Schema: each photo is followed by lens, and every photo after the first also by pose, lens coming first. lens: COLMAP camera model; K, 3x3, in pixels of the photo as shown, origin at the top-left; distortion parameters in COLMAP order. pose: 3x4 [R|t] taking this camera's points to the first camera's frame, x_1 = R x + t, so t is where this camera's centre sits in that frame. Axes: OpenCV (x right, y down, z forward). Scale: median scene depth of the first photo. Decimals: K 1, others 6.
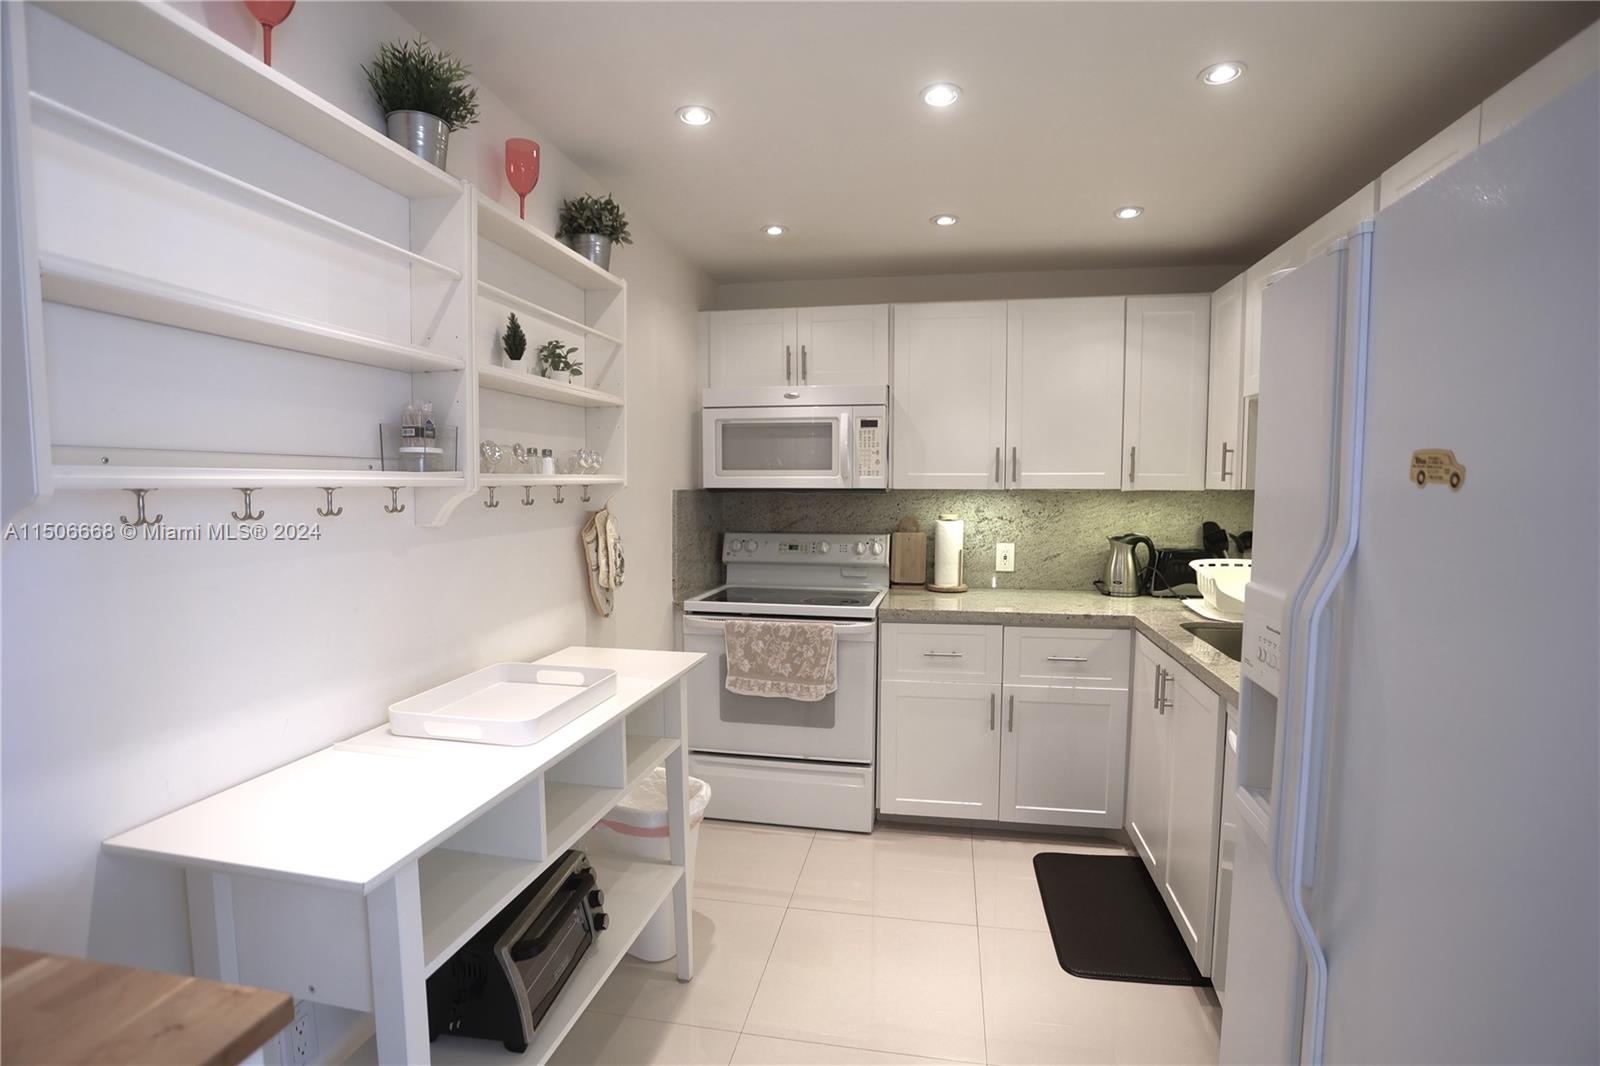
lens RADIAL K [[801.9, 0, 803.3], [0, 801.9, 523.4], [0, 0, 1]] dist [-0.082566, 0.044664]
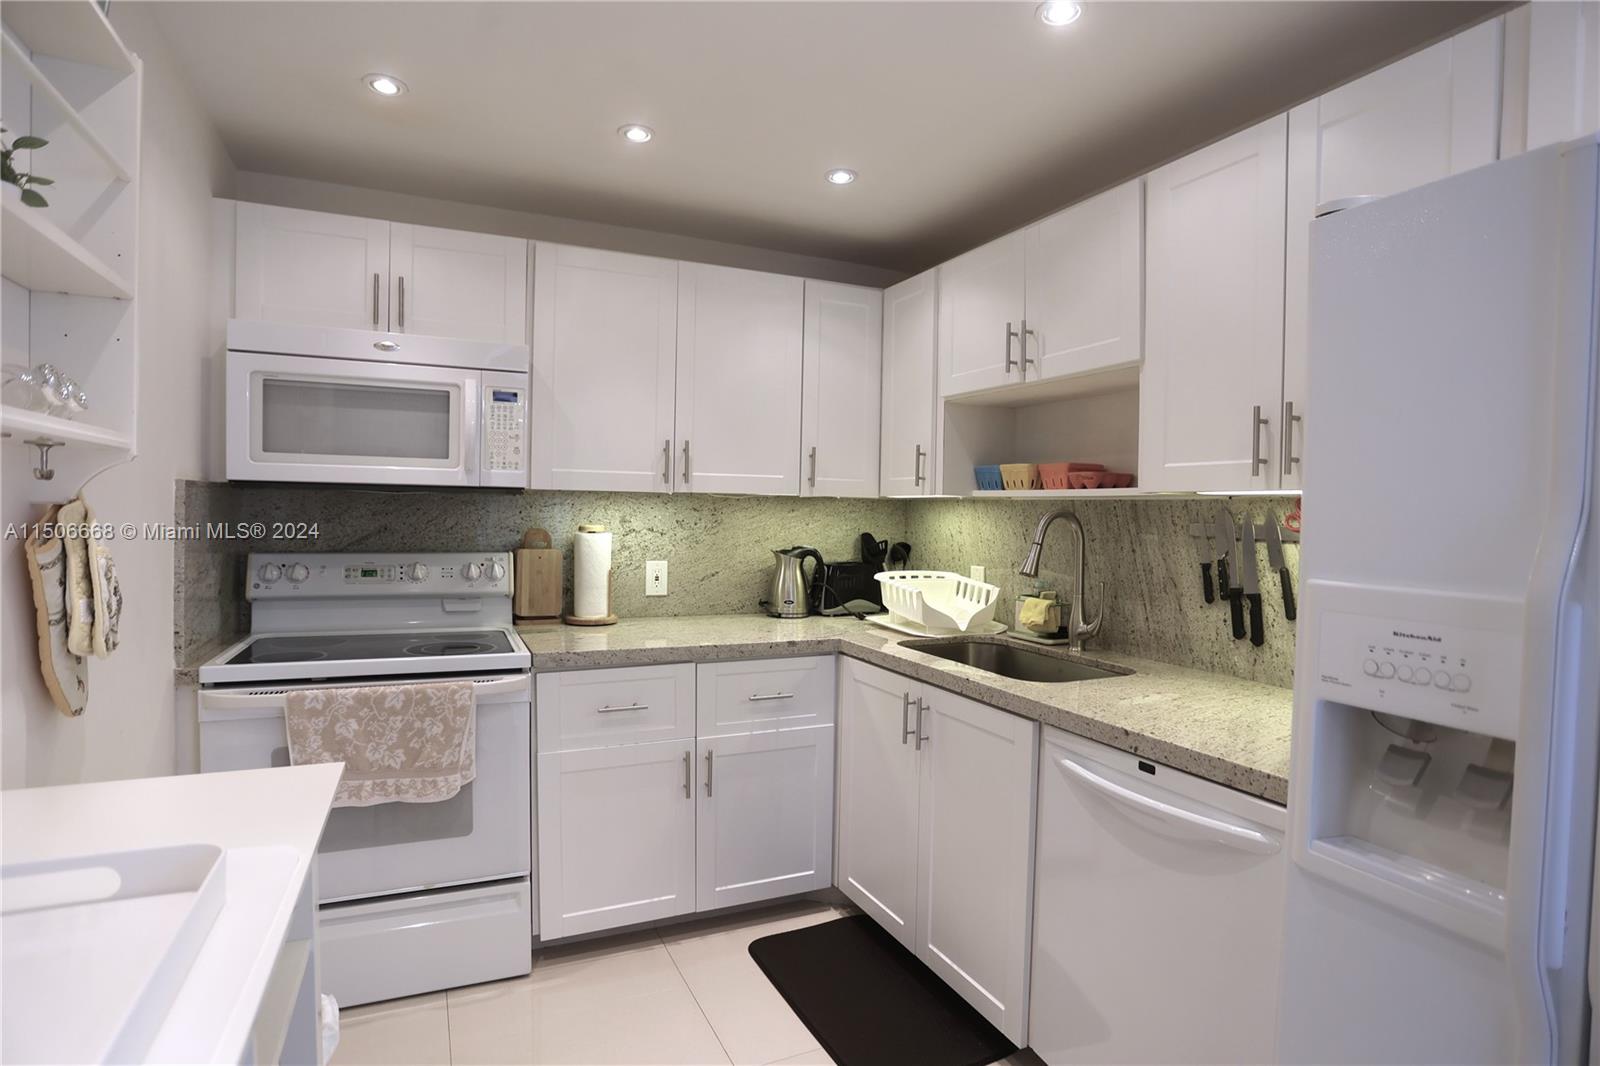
lens RADIAL K [[827.3, 0, 798.7], [0, 827.3, 526.7], [0, 0, 1]] dist [-0.075551, 0.031902]
pose [[0.816182, 0.001866, 0.577792, -0.128217], [0.014006, 0.999637, -0.023014, 0.012976], [-0.577625, 0.026876, 0.815859, 0.253913]]
